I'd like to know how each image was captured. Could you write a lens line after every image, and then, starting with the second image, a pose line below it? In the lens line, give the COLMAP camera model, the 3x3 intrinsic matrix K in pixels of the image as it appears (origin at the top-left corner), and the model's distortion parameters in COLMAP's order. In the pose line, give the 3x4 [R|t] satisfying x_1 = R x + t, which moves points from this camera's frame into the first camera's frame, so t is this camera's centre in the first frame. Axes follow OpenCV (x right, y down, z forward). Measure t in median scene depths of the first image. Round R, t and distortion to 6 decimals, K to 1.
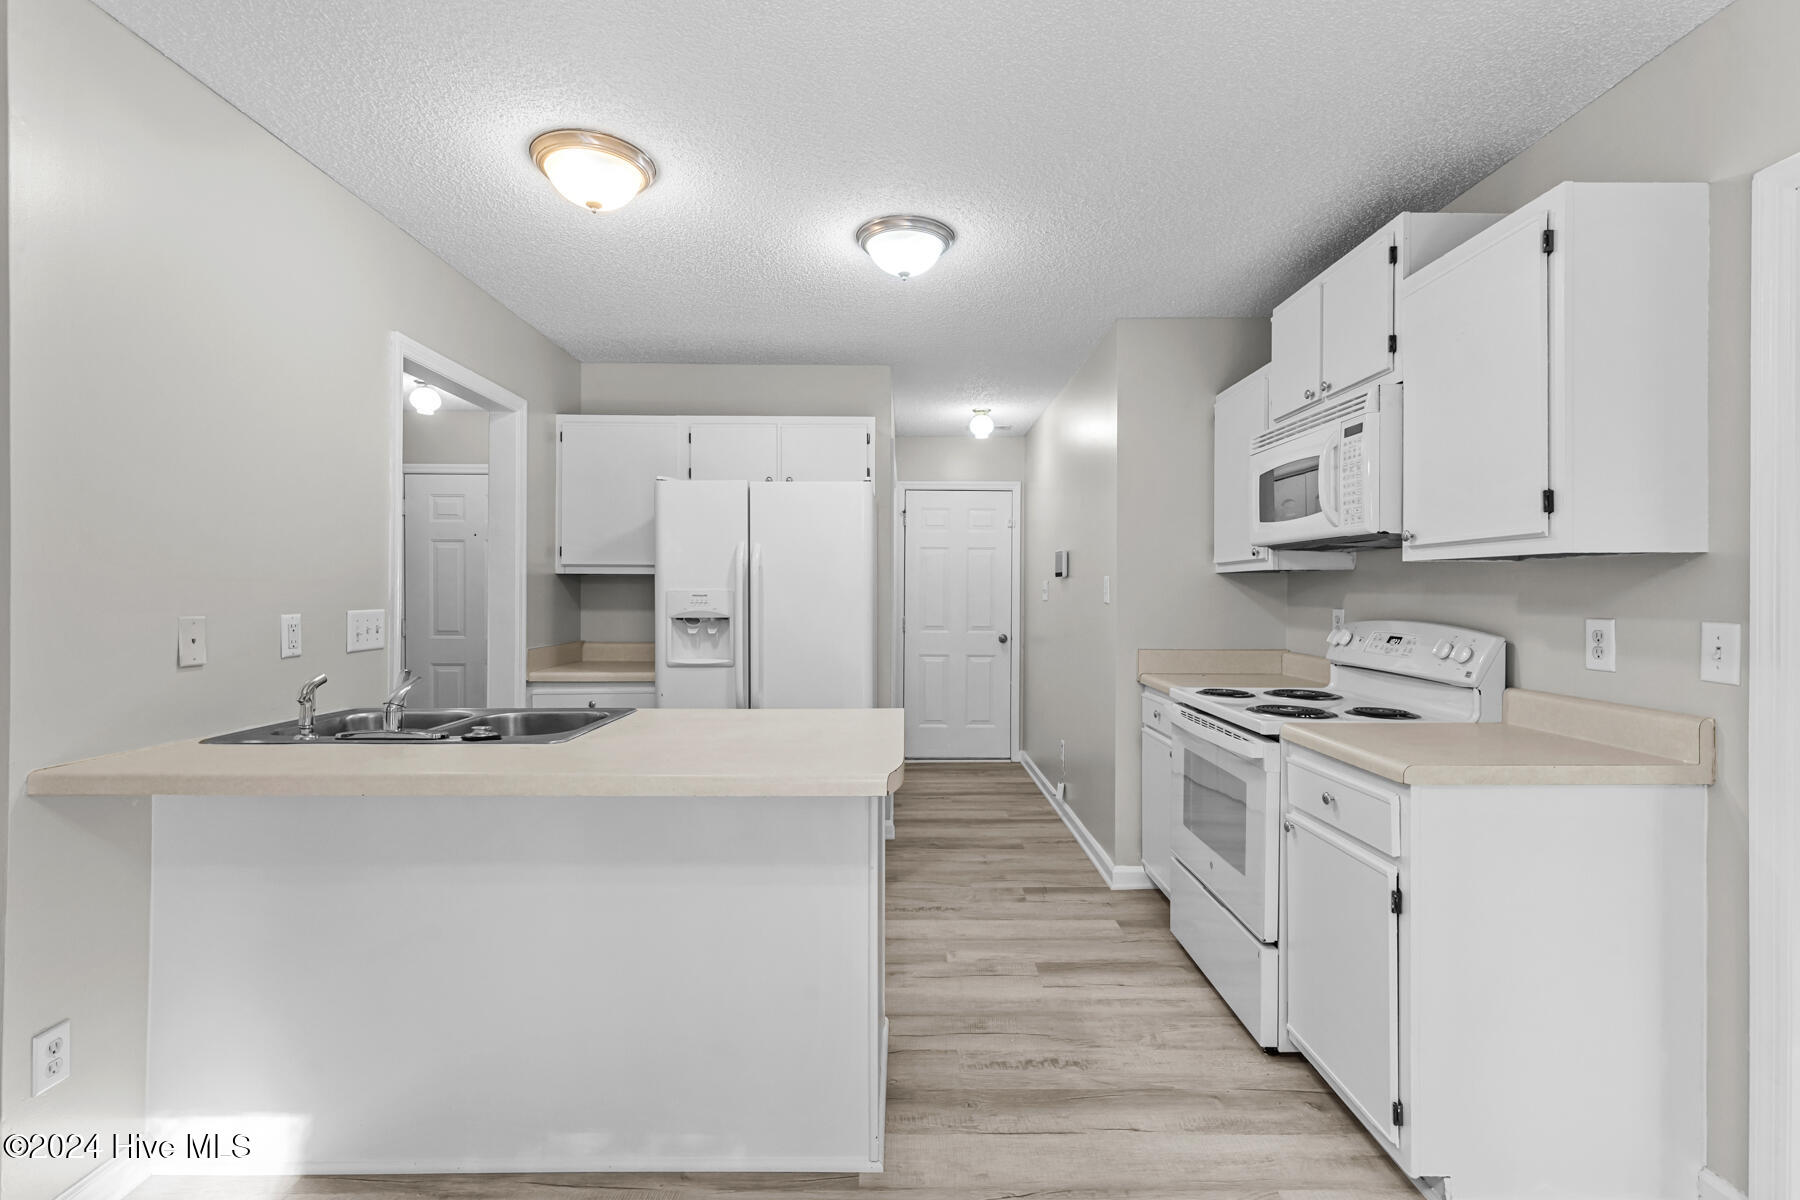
lens RADIAL K [[815.5, 0, 910.6], [0, 815.5, 592.6], [0, 0, 1]] dist [0.003804, 0.000462]
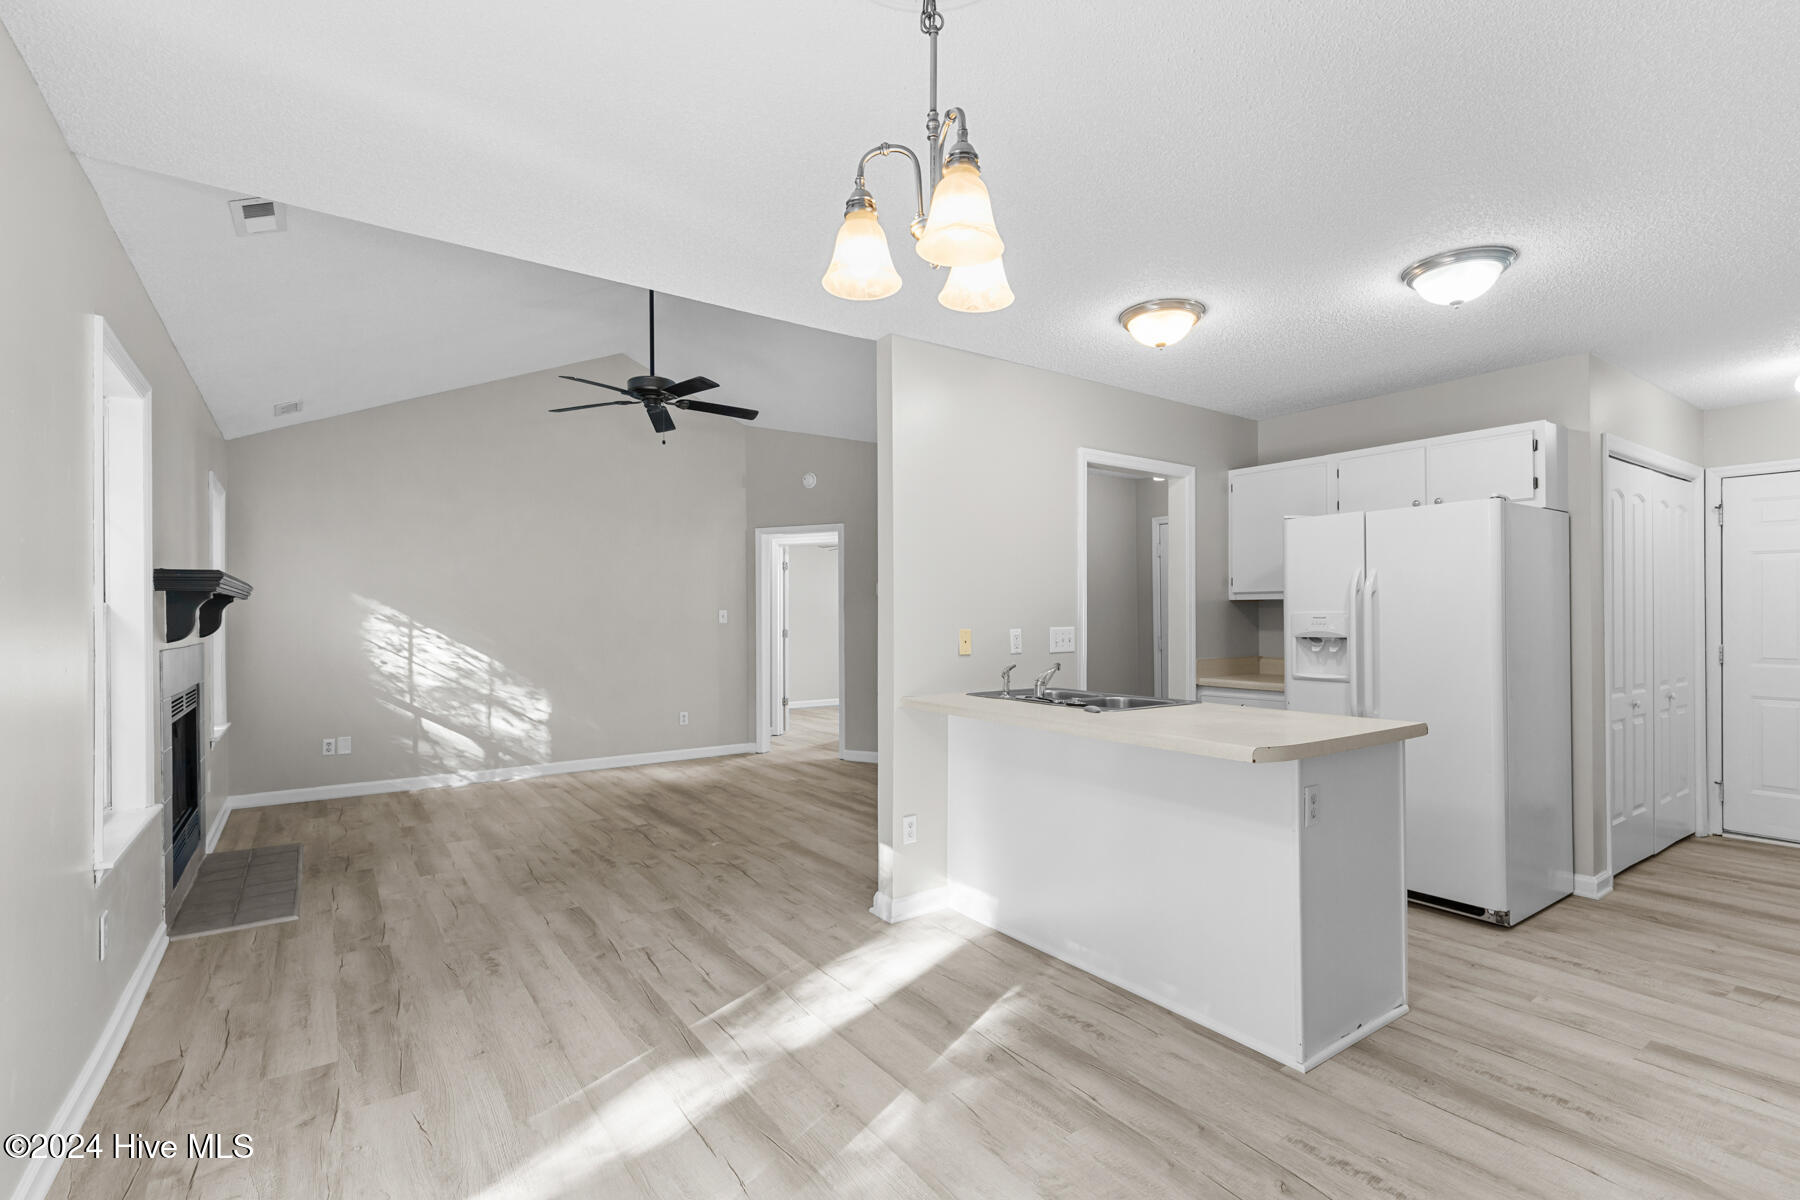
lens RADIAL K [[817.4, 0, 909.8], [0, 817.4, 618.1], [0, 0, 1]] dist [-0.000005, -0.000338]
pose [[0.576806, -0.002325, -0.816878, 0.462167], [0.004446, 0.999990, 0.000293, 0.001454], [0.816869, -0.003801, 0.576810, -0.160893]]
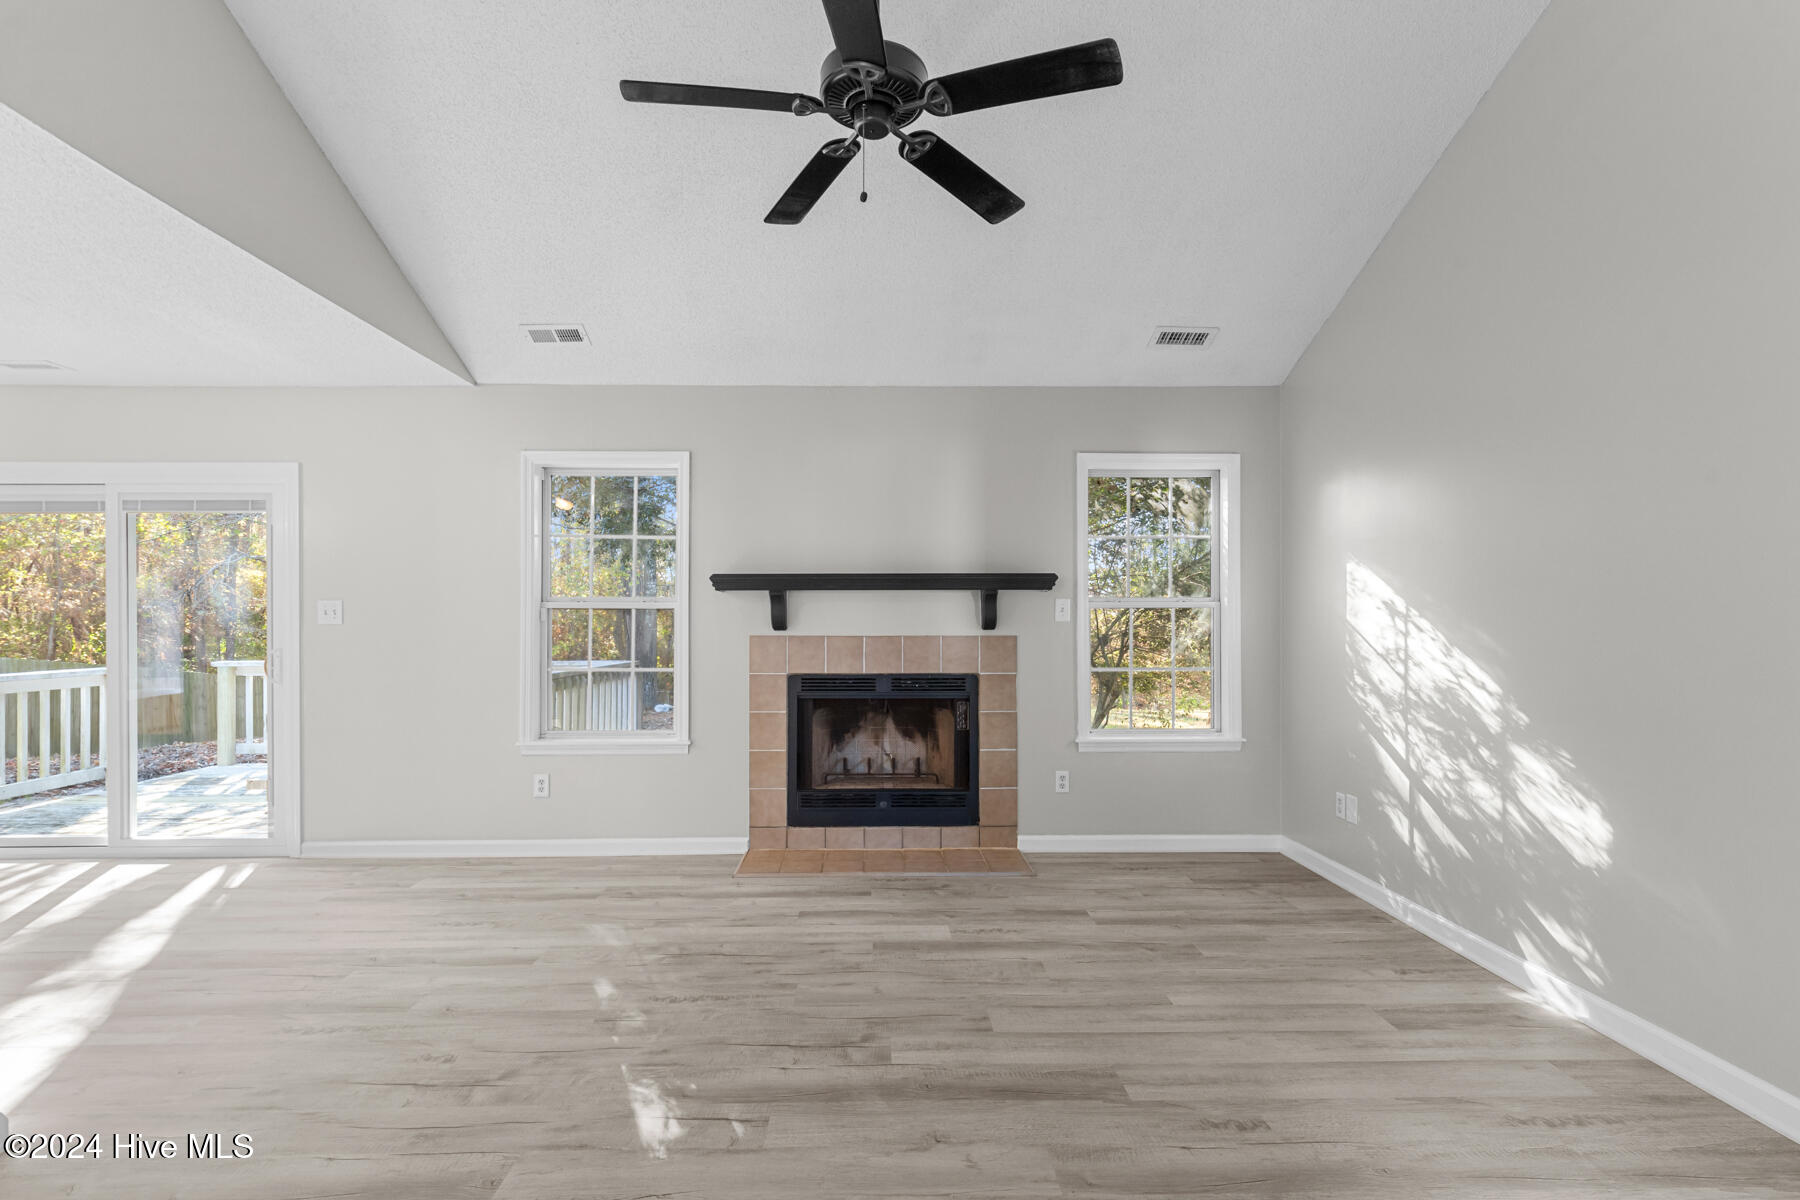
lens RADIAL K [[868.6, 0, 894.7], [0, 868.6, 625.8], [0, 0, 1]] dist [0.004295, -0.000182]
pose [[-0.999991, 0.001488, -0.003853, -1.529685], [0.001464, 0.999980, 0.006217, 0.021472], [0.003862, 0.006211, -0.999973, 1.397932]]
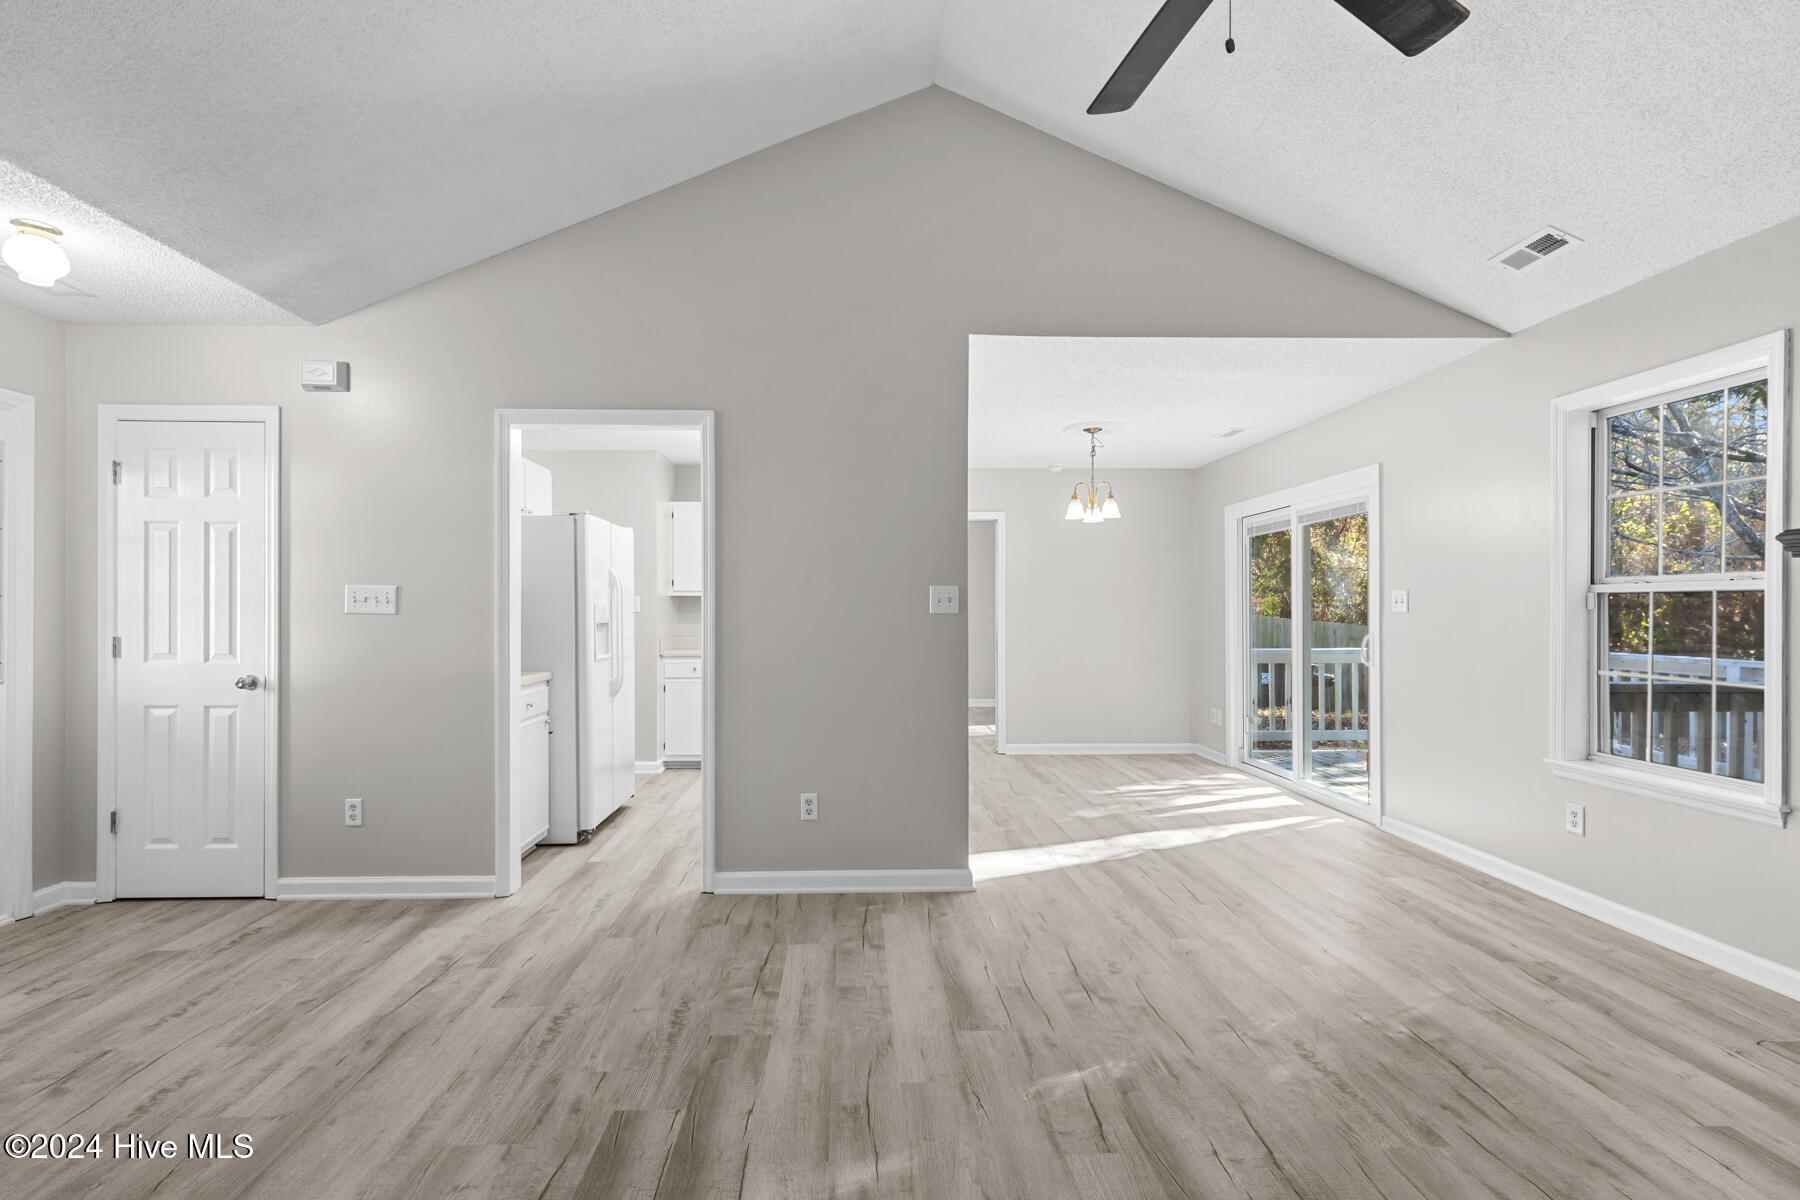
lens RADIAL K [[816.7, 0, 859.3], [0, 816.7, 612.0], [0, 0, 1]] dist [0.001781, -0.000346]
pose [[-0.001287, -0.003238, 0.999994, -2.144240], [0.000981, 0.999994, 0.003239, 0.012016], [-0.999999, 0.000985, -0.001284, 0.792596]]
